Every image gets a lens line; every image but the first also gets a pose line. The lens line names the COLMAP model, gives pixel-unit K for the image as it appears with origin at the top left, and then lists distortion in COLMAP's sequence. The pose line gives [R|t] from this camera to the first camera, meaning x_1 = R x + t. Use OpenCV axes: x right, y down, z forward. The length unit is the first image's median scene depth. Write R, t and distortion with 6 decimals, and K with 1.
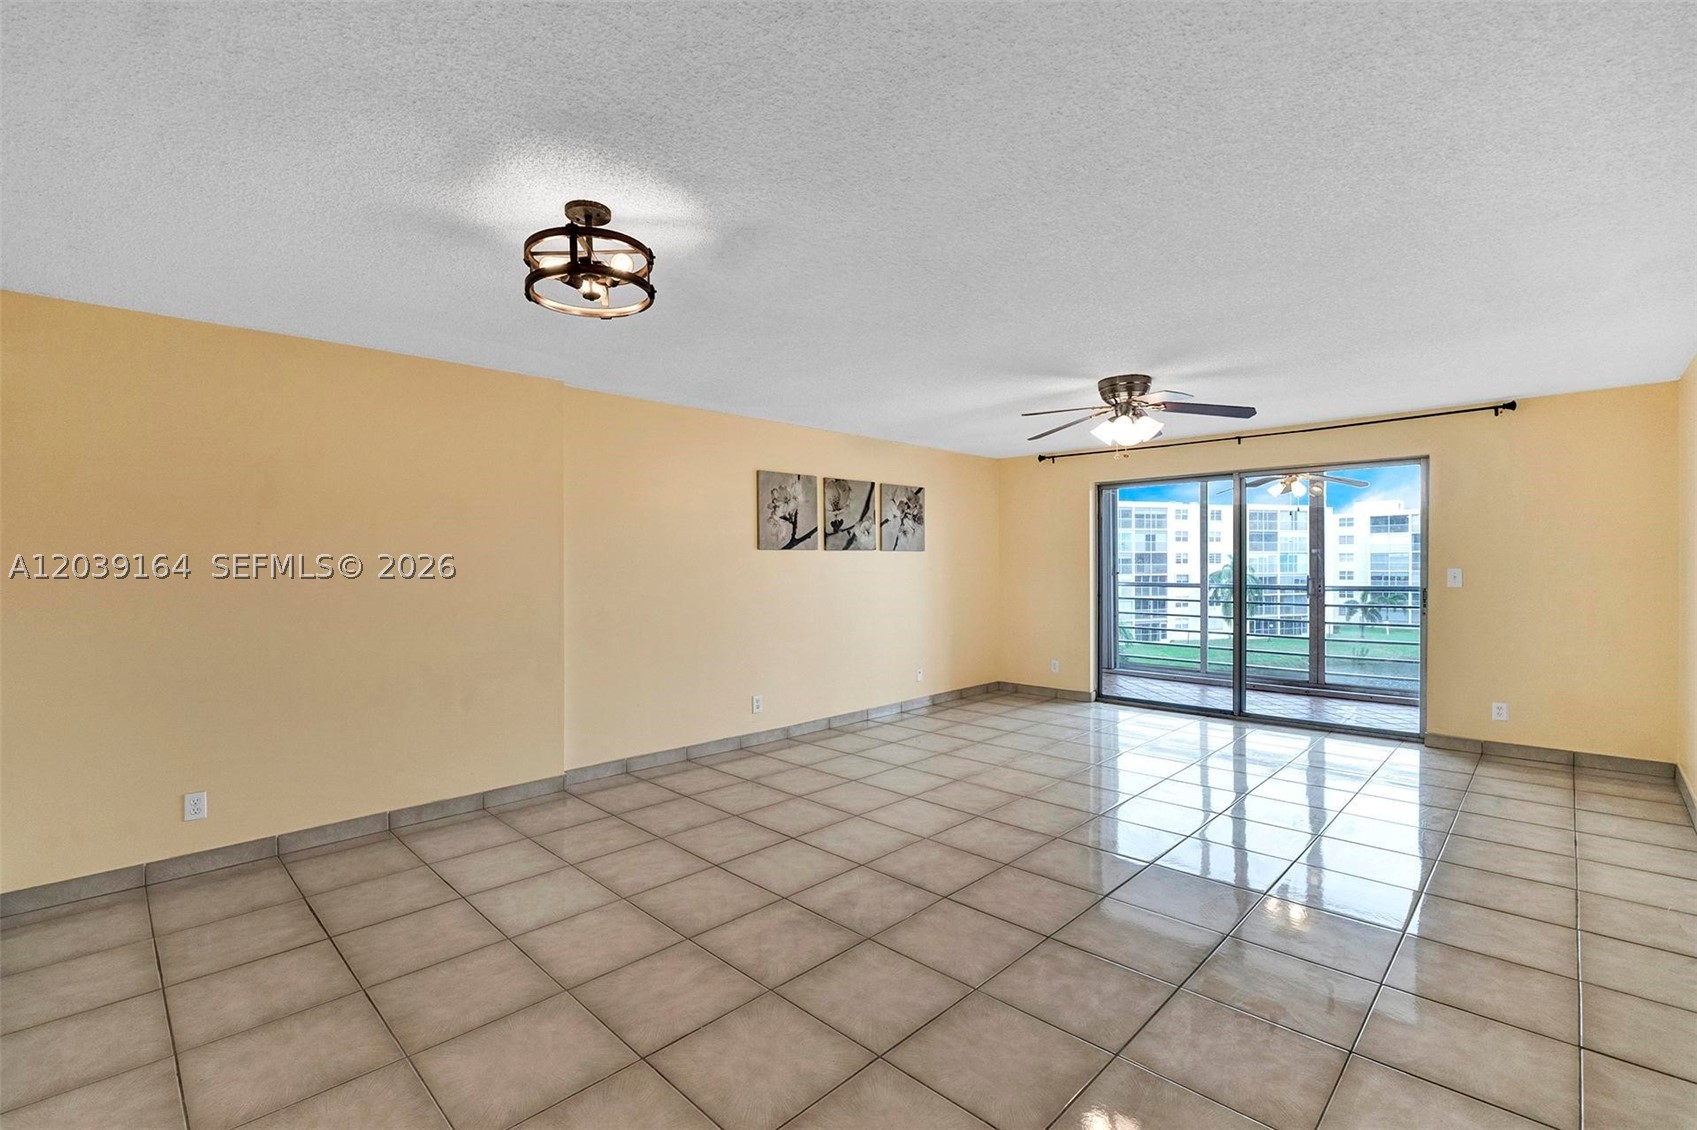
lens RADIAL K [[742.6, 0, 823.2], [0, 742.6, 562.1], [0, 0, 1]] dist [-0.009945, 0.000134]
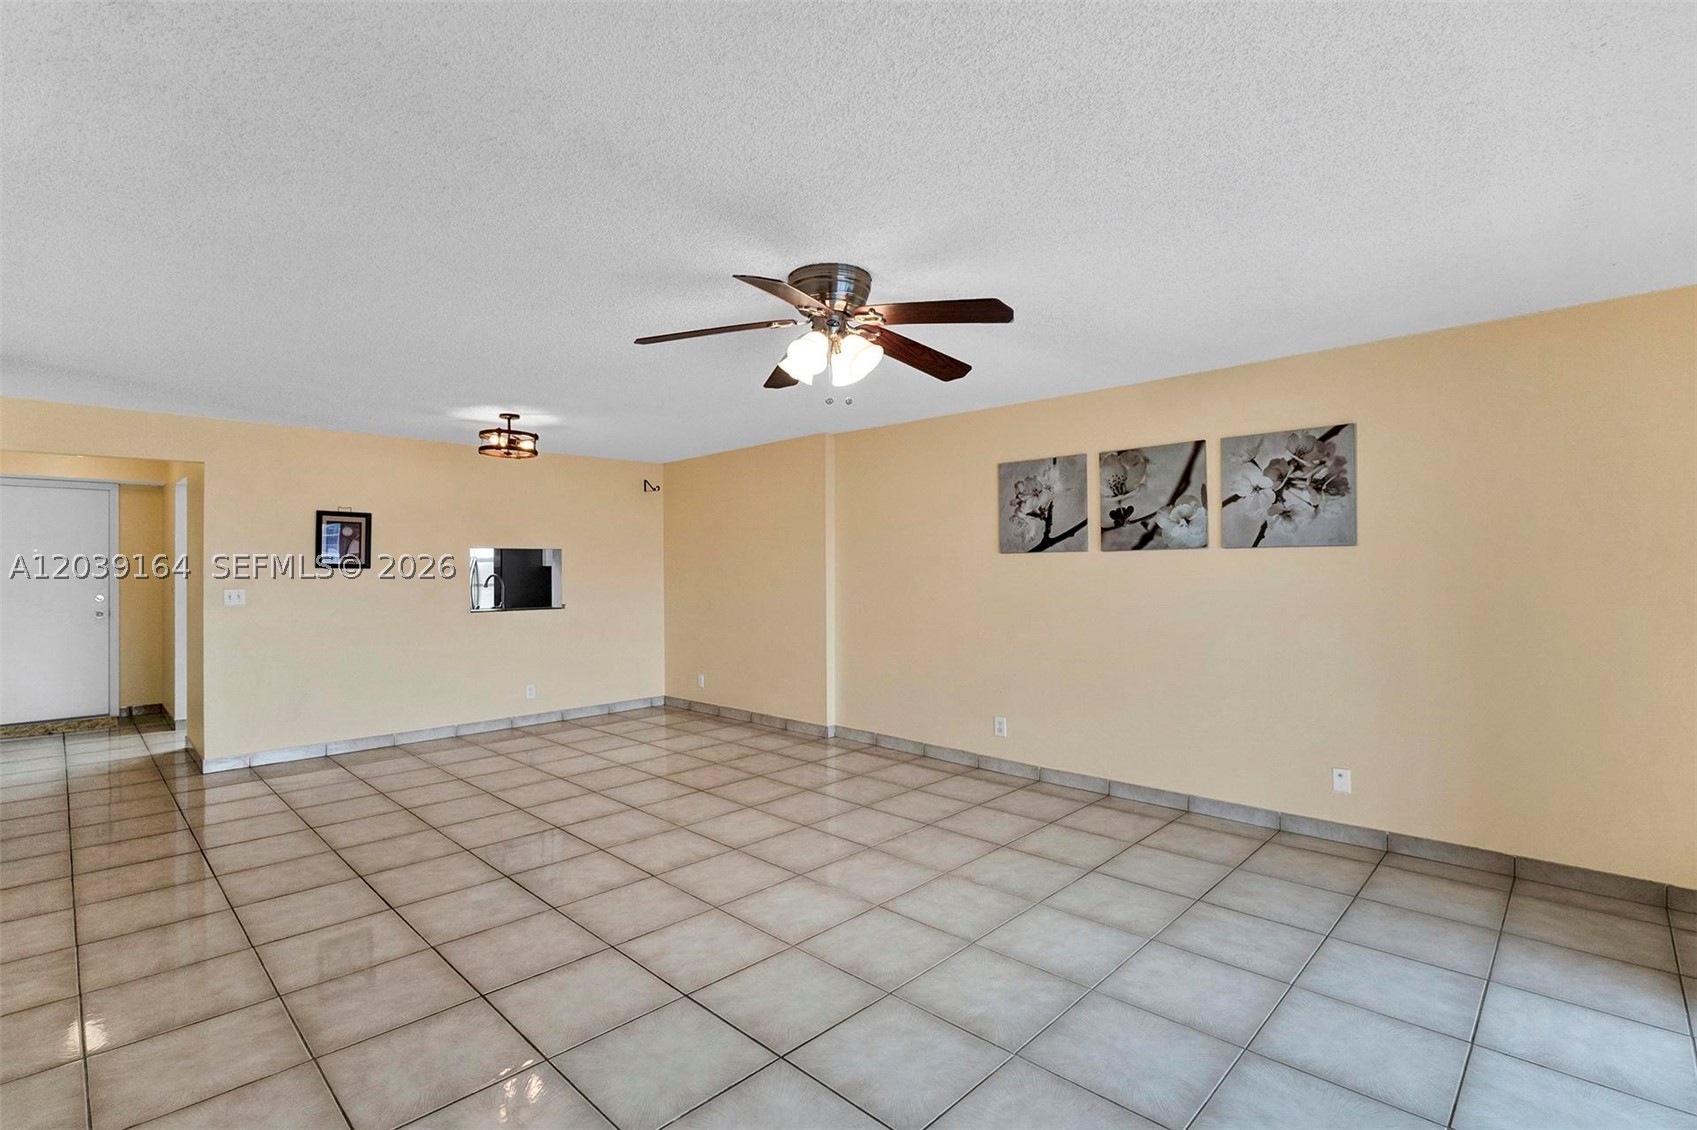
lens RADIAL K [[742.6, 0, 817.9], [0, 742.6, 561.5], [0, 0, 1]] dist [-0.009945, 0.000134]
pose [[0.030651, 0.001992, -0.999528, 0.742280], [0.012375, 0.999921, 0.002372, -0.011109], [0.999454, -0.012442, 0.030624, 0.705856]]
